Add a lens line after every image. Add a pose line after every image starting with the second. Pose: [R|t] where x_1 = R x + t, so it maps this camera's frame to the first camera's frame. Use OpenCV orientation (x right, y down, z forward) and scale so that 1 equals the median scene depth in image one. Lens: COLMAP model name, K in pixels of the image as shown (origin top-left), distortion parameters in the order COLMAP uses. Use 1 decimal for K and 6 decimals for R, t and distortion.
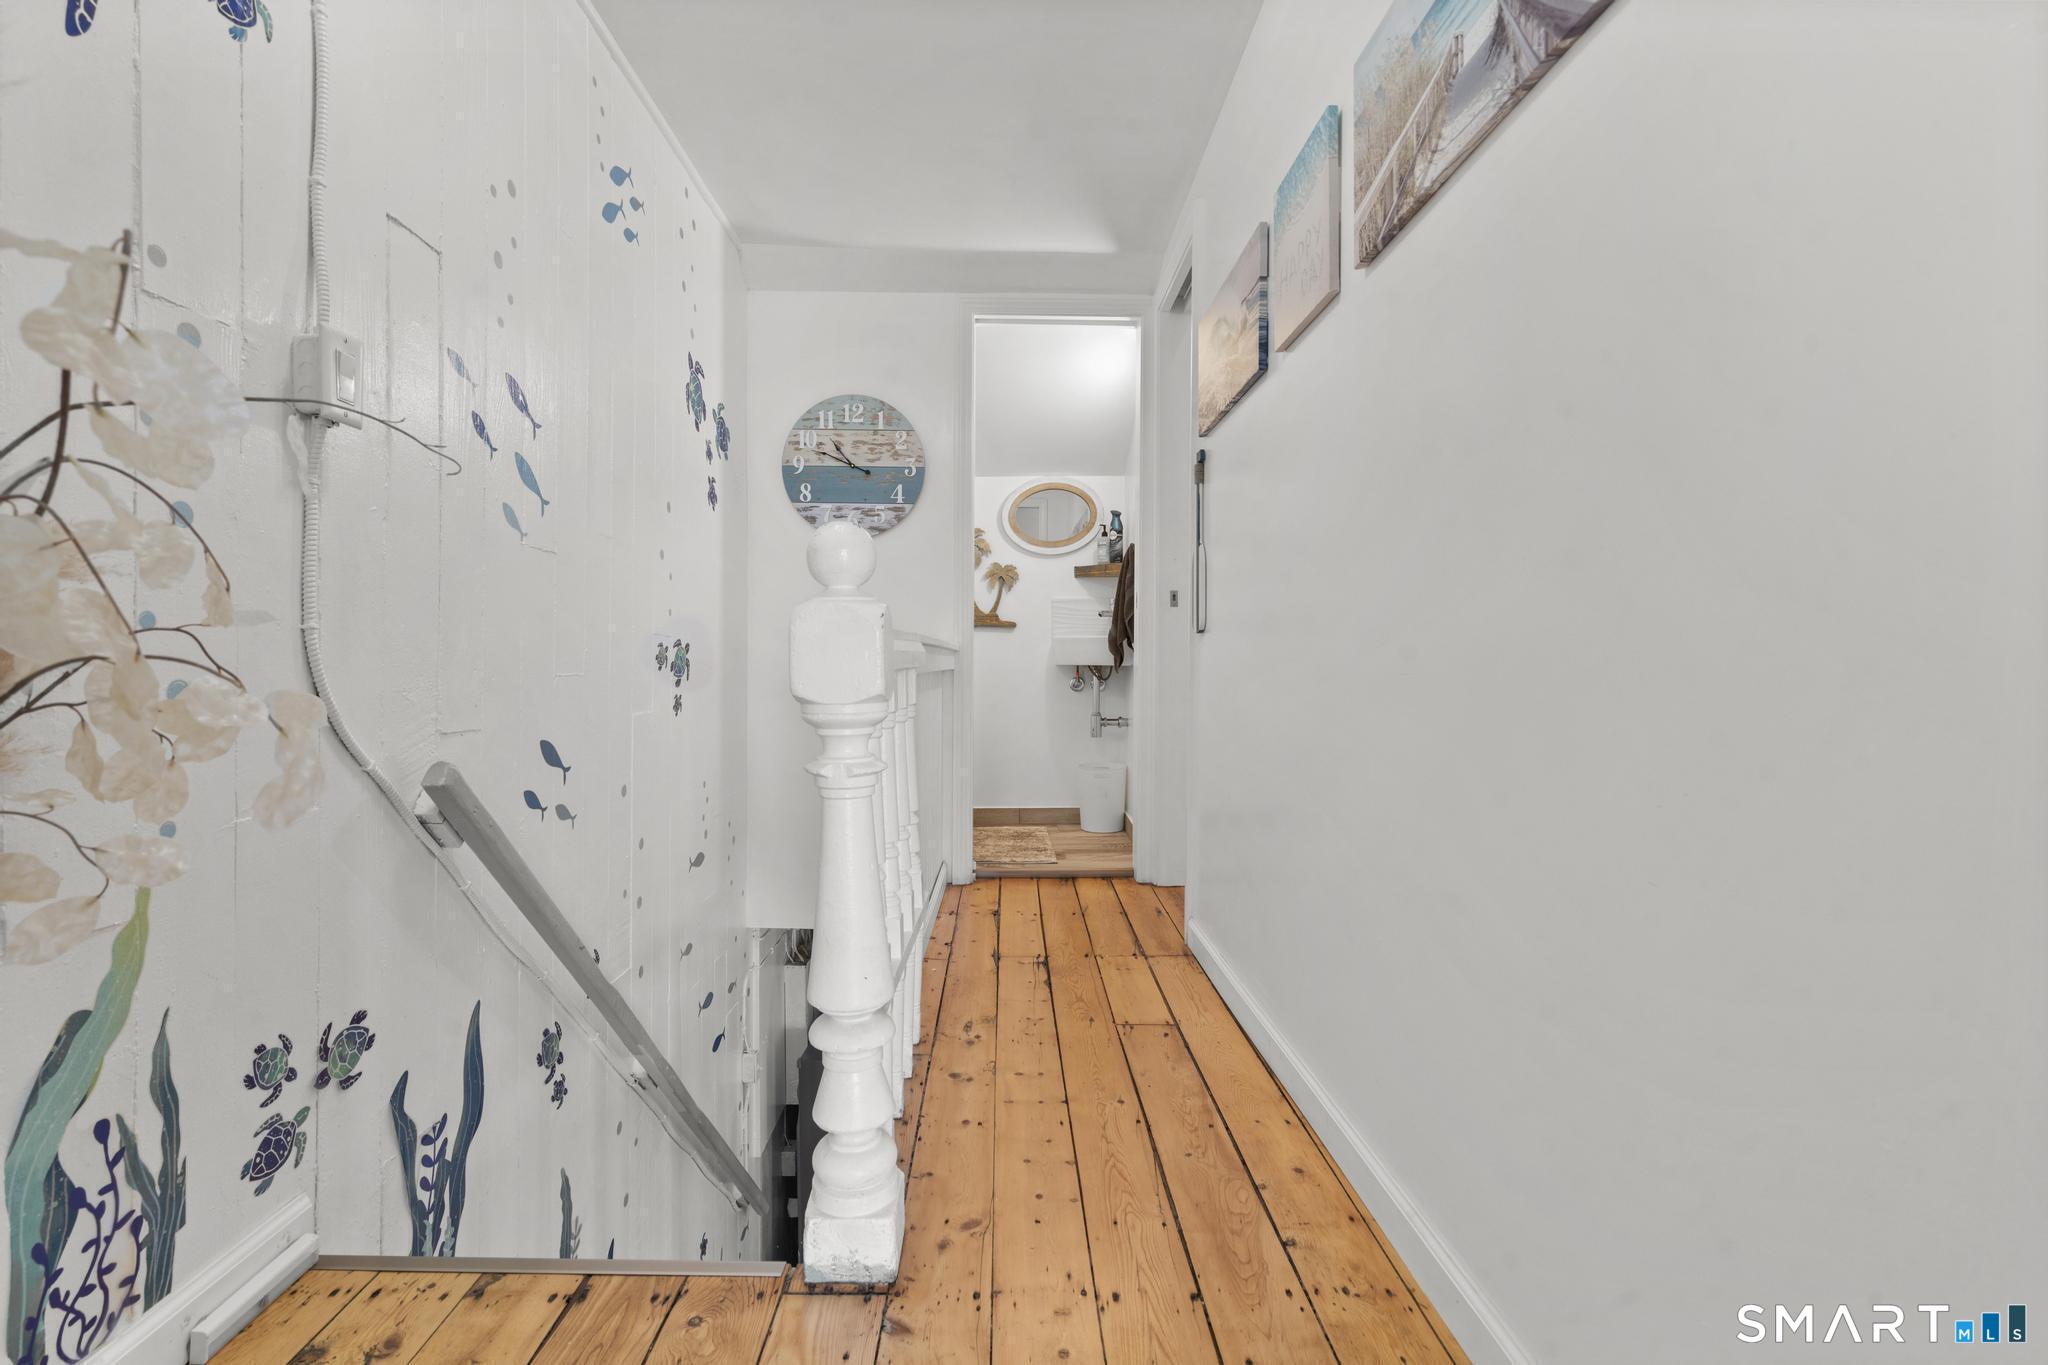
lens RADIAL K [[934.4, 0, 1014.4], [0, 934.4, 676.2], [0, 0, 1]] dist [-0.001206, 0.000510]
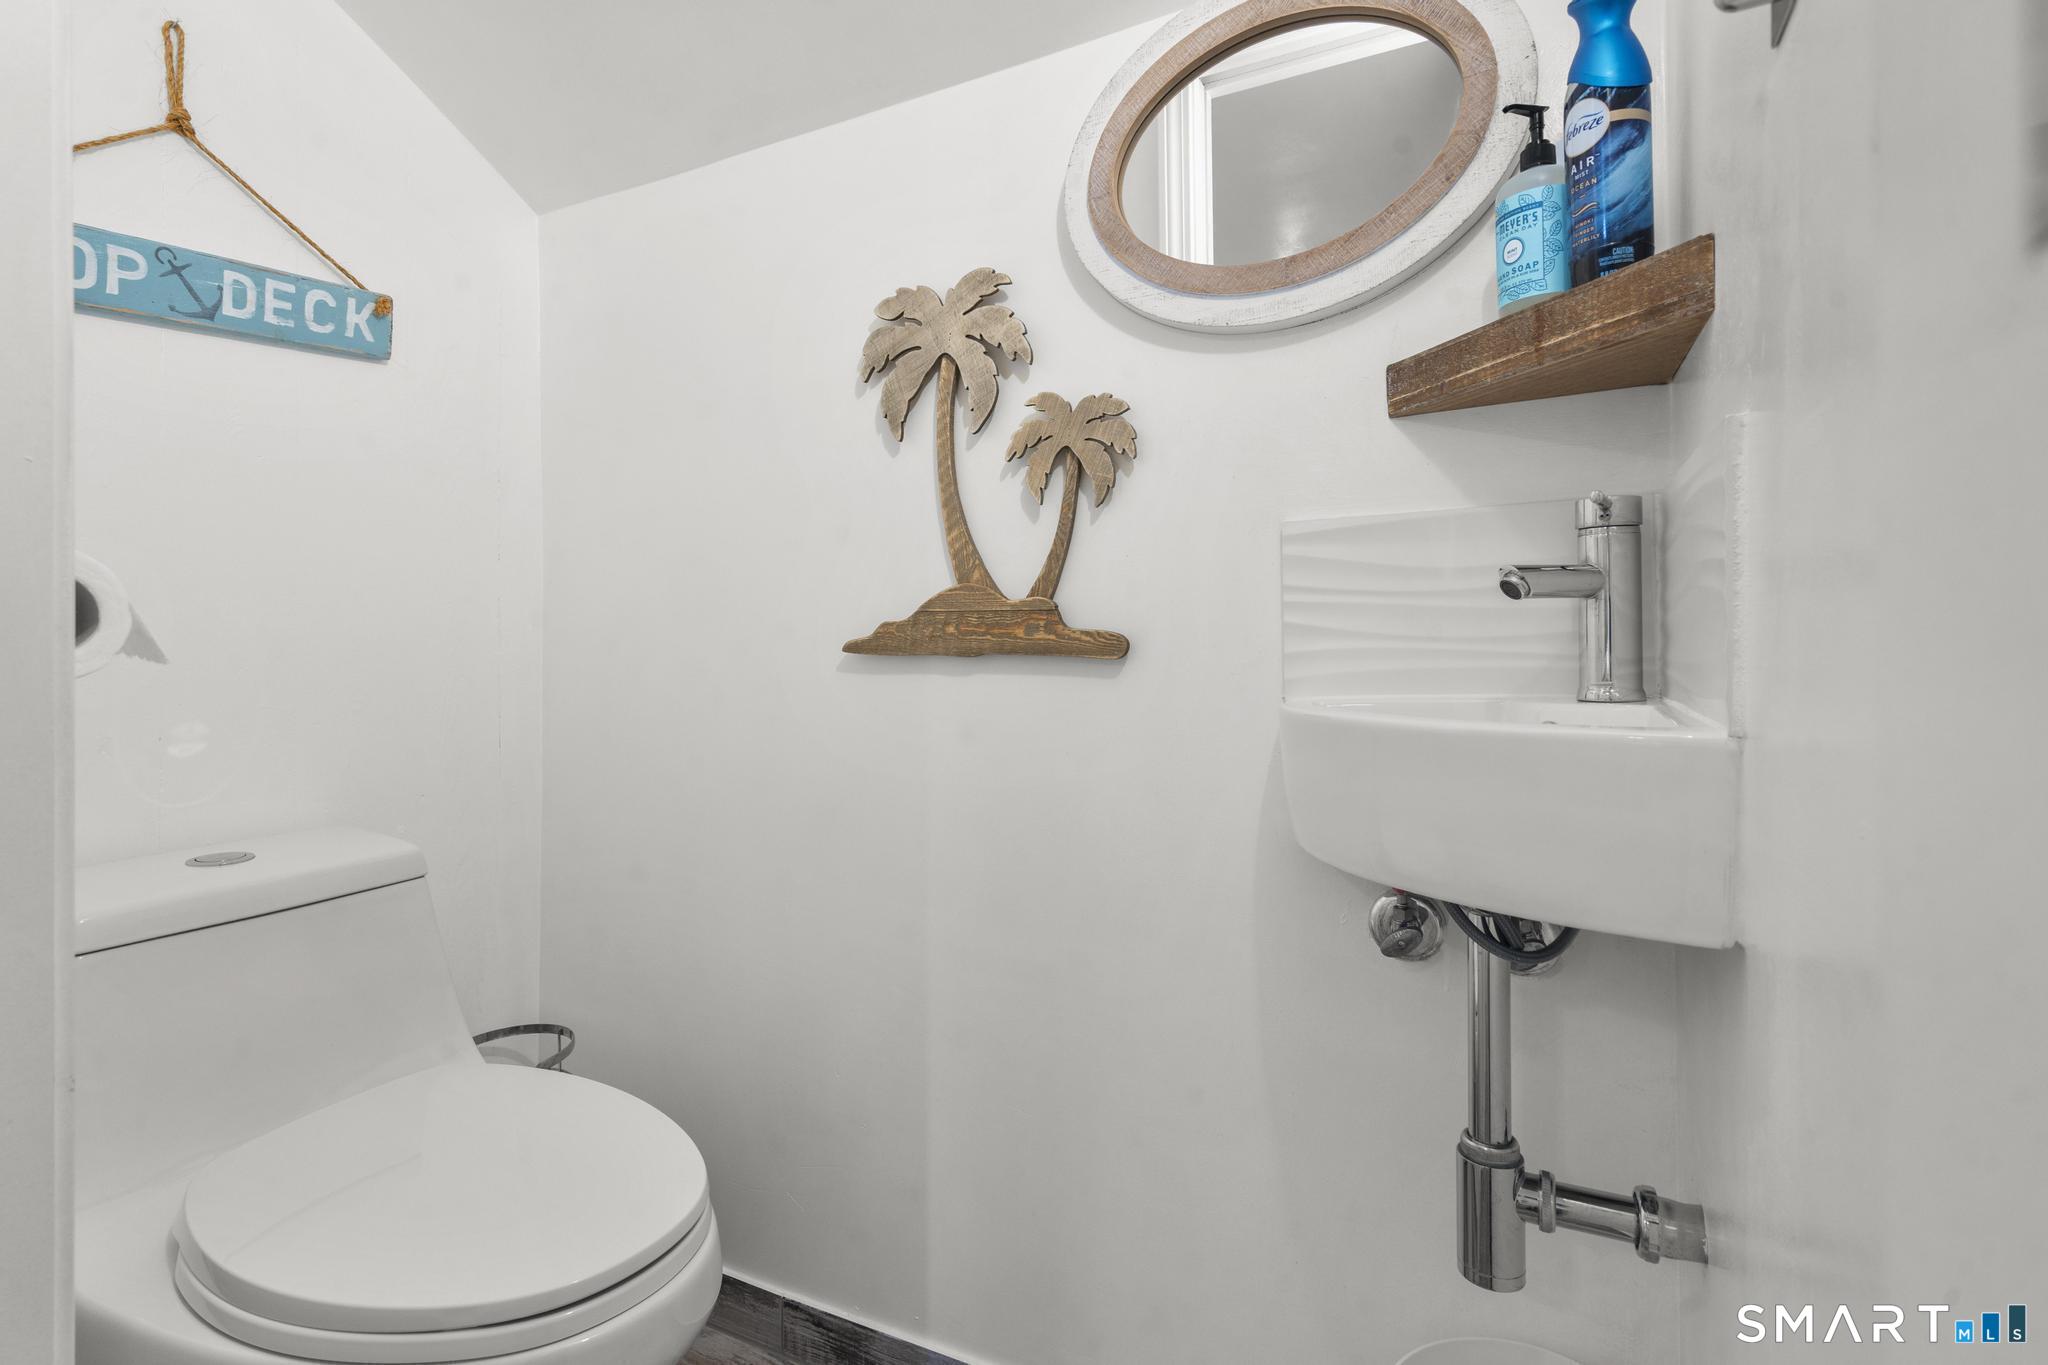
lens RADIAL K [[960.8, 0, 1024.6], [0, 960.8, 656.4], [0, 0, 1]] dist [-0.002818, -0.000224]
pose [[0.892049, -0.016538, -0.451635, 0.102834], [0.000009, 0.999331, -0.036577, -0.049895], [0.451938, 0.032625, 0.891453, 0.895422]]
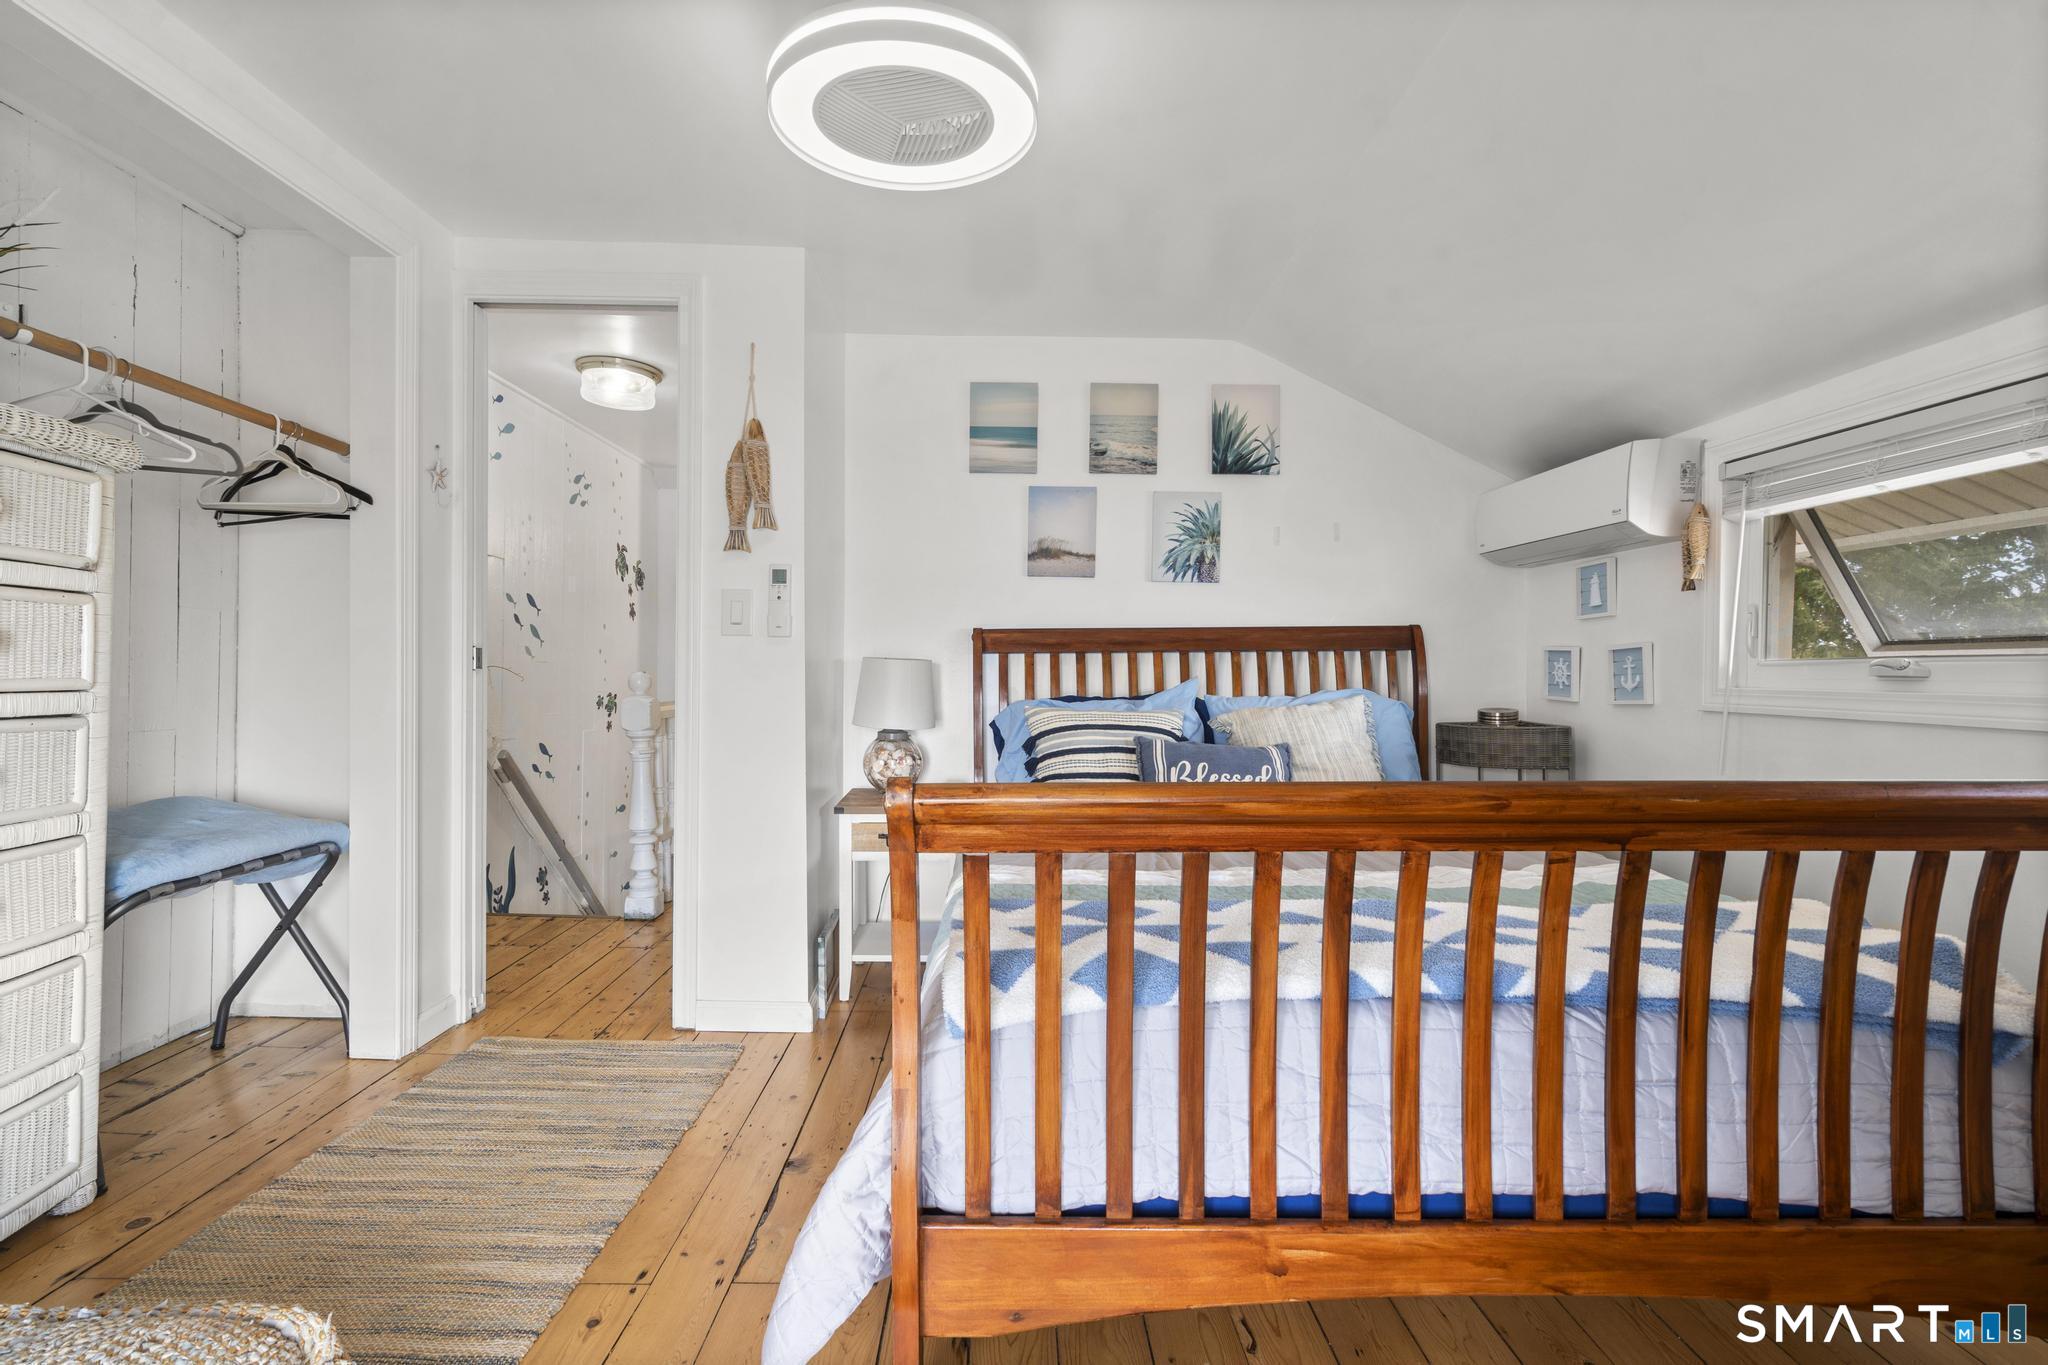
lens RADIAL K [[934.4, 0, 1014.4], [0, 934.4, 676.2], [0, 0, 1]] dist [-0.001206, 0.000510]
pose [[0.999979, 0.003136, 0.005615, 0.337254], [-0.003066, 0.999917, -0.012548, -0.036850], [-0.005654, 0.012531, 0.999906, -0.679954]]
